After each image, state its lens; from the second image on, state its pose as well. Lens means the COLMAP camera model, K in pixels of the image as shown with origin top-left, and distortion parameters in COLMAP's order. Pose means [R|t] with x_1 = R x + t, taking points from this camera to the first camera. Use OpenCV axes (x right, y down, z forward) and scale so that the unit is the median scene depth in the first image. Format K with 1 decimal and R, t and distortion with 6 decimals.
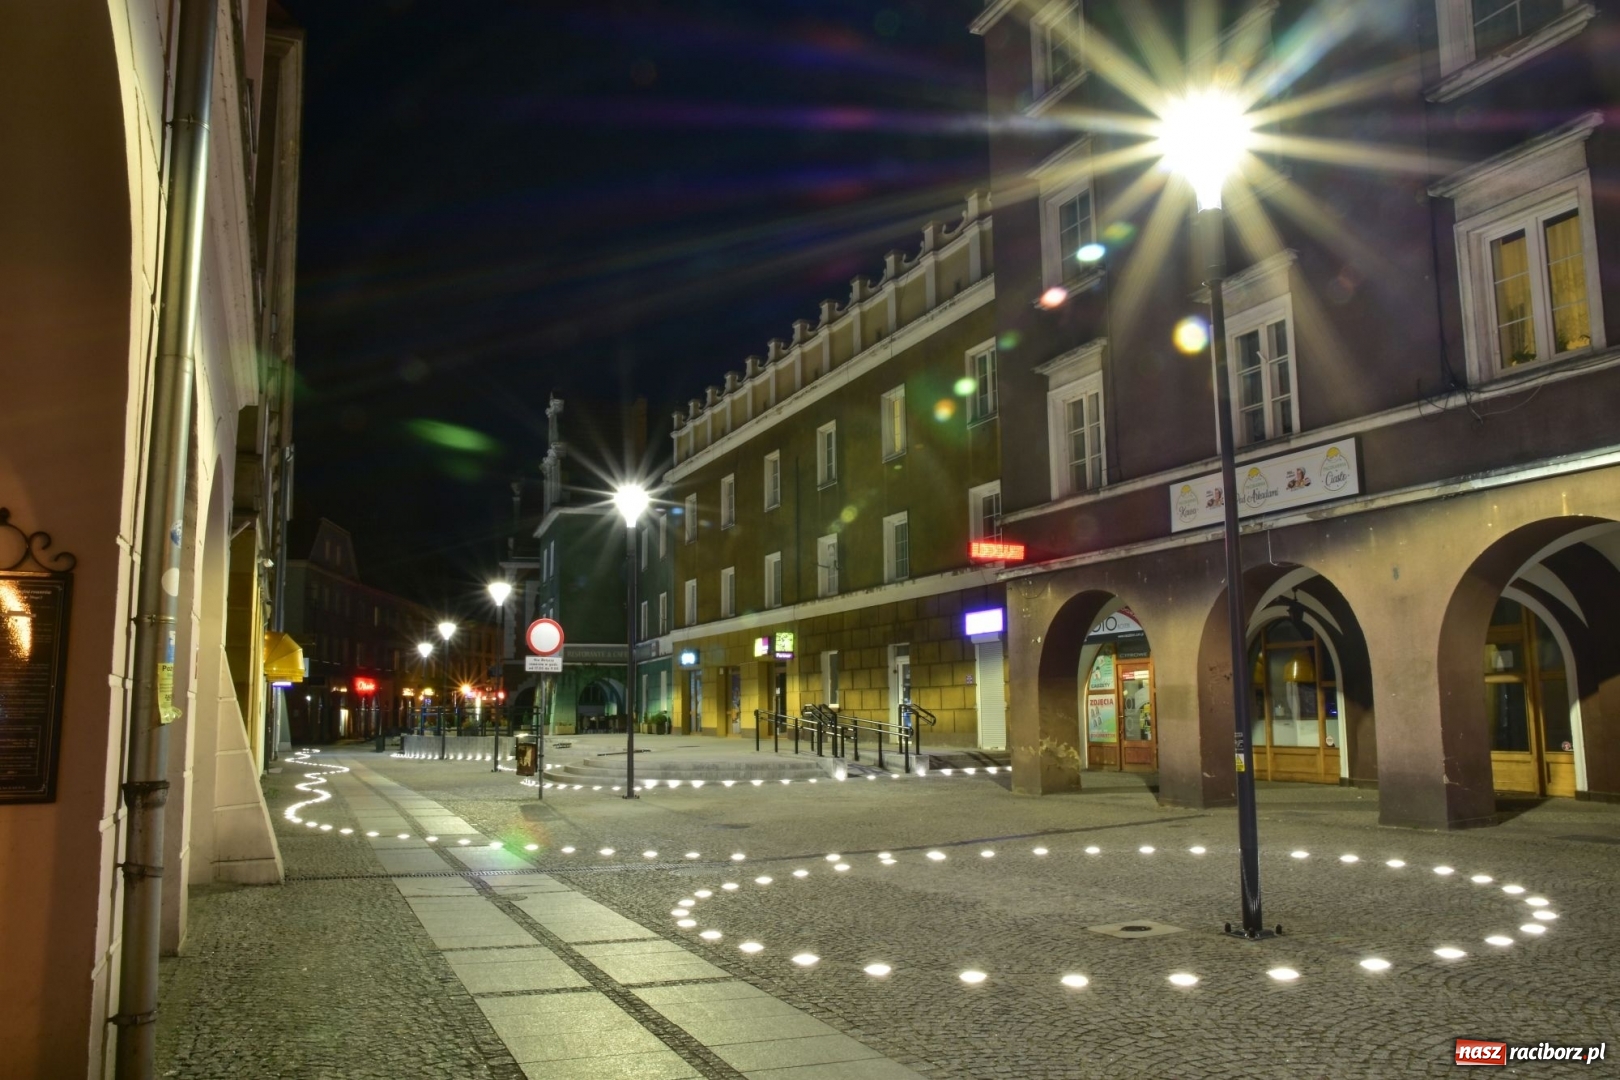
lens RADIAL K [[1229.9, 0, 804.4], [0, 1229.9, 544.0], [0, 0, 1]] dist [-0.106586, 0.091454]
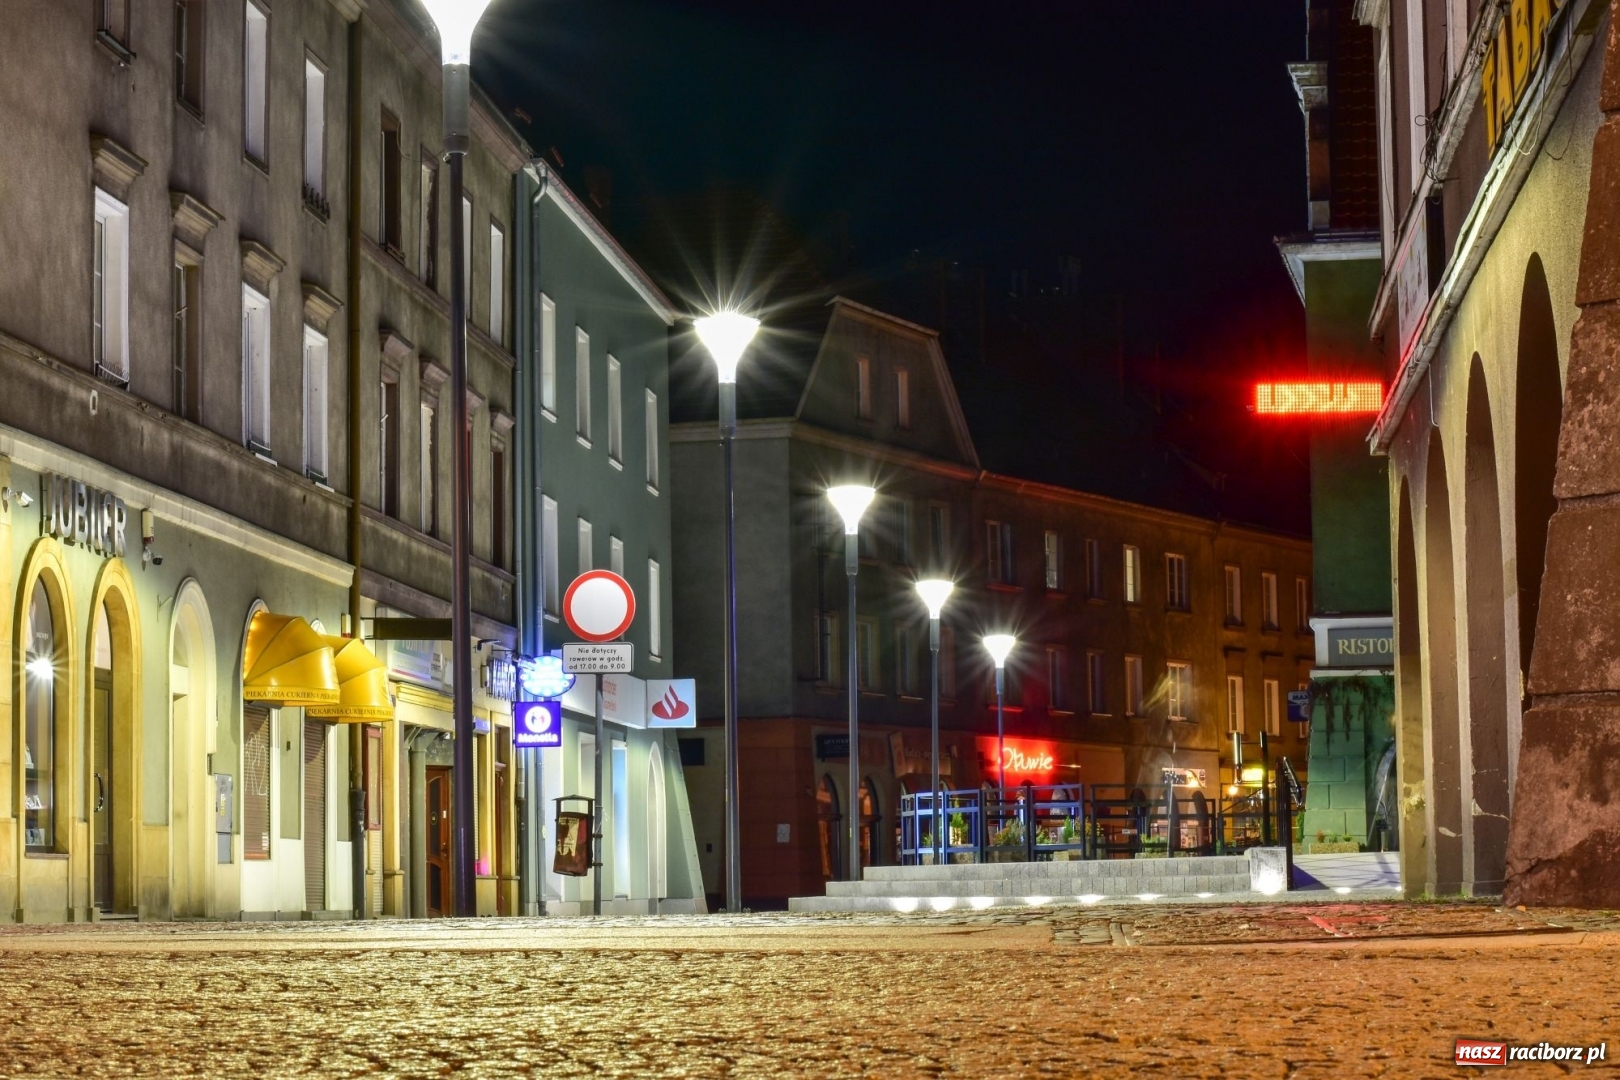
lens RADIAL K [[4326.7, 0, 806.8], [0, 4326.7, 537.6], [0, 0, 1]] dist [-0.105860, 0.000000]
pose [[0.884417, -0.039261, -0.465044, 0.638945], [0.067185, 0.996787, 0.043618, -0.022724], [0.461837, -0.069820, 0.884212, -0.502991]]
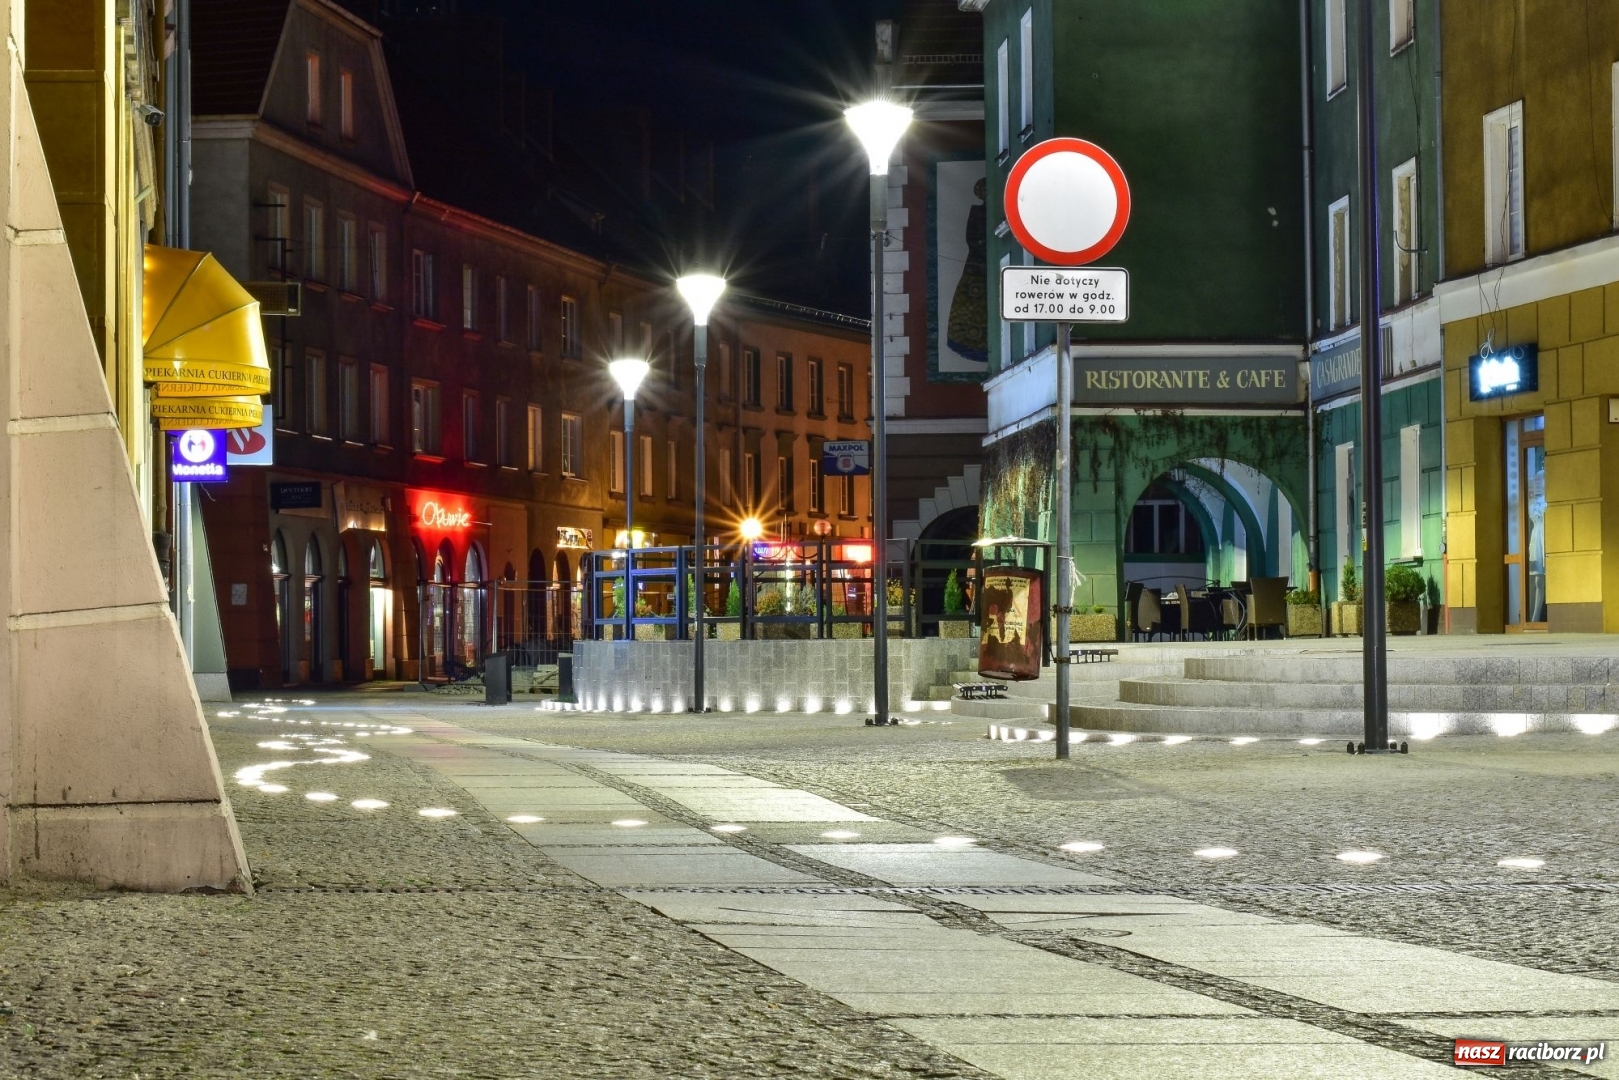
lens RADIAL K [[3991.2, 0, 804.9], [0, 3991.2, 539.8], [0, 0, 1]] dist [-0.113083, 0.000000]
pose [[0.968300, -0.001813, -0.249782, -0.033920], [0.030014, 0.993573, 0.109138, 0.046219], [0.247979, -0.113175, 0.962132, 0.065834]]
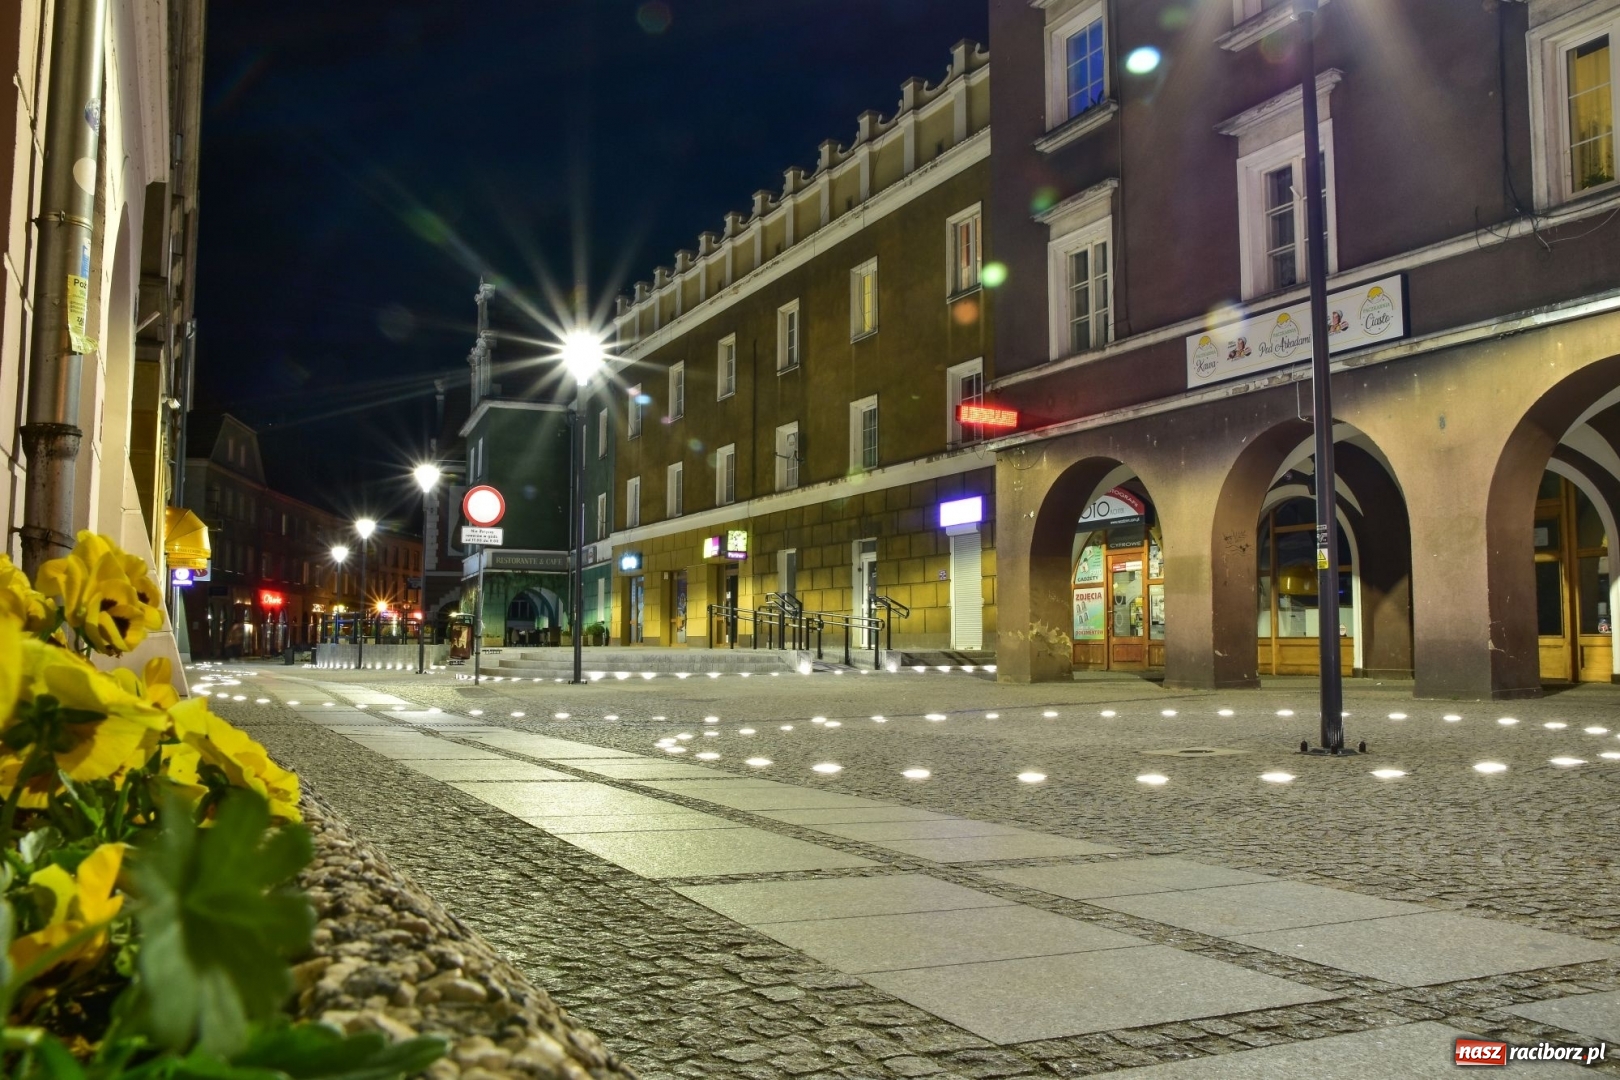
lens RADIAL K [[1311.7, 0, 801.6], [0, 1311.7, 540.9], [0, 0, 1]] dist [-0.099043, 0.079917]
pose [[0.998823, 0.019714, 0.044312, -0.018457], [-0.022119, 0.998272, 0.054447, 0.040036], [-0.043162, -0.055363, 0.997533, 0.027678]]
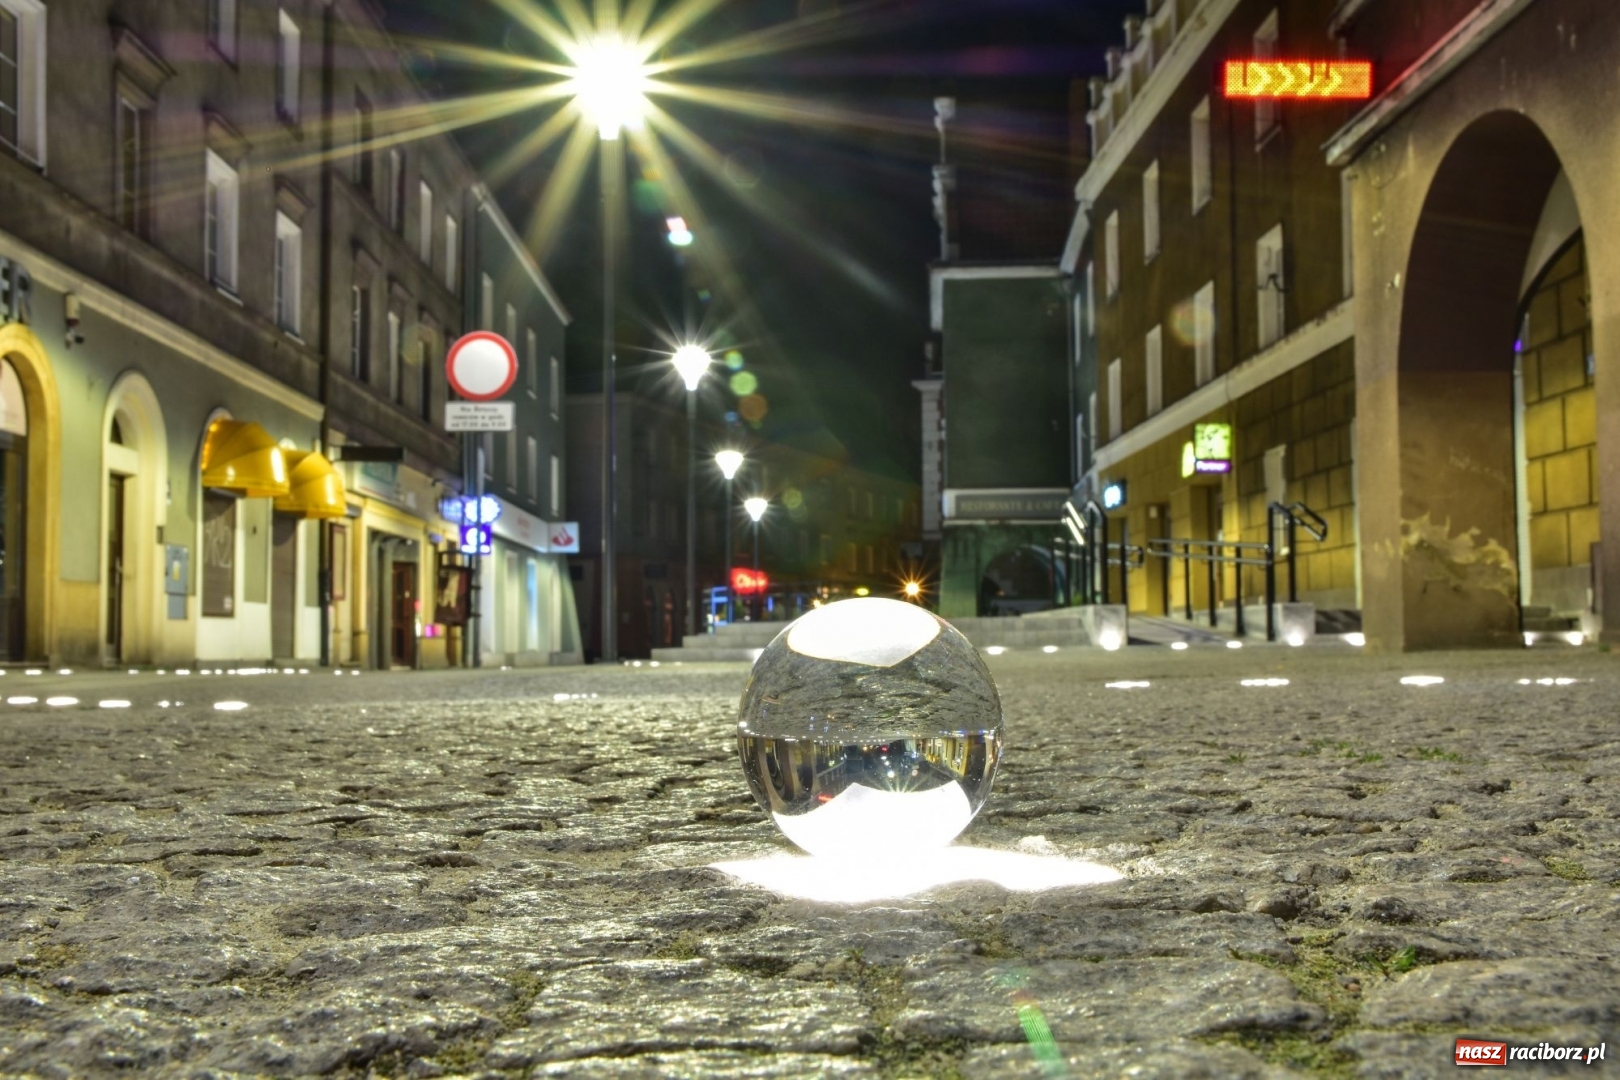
lens RADIAL K [[1825.4, 0, 814.6], [0, 1825.4, 527.7], [0, 0, 1]] dist [0.055924, 0.000000]
pose [[0.927571, -0.020234, -0.373099, 0.195991], [0.047235, 0.996872, 0.063369, 0.092621], [0.370650, -0.076403, 0.925625, 0.283410]]
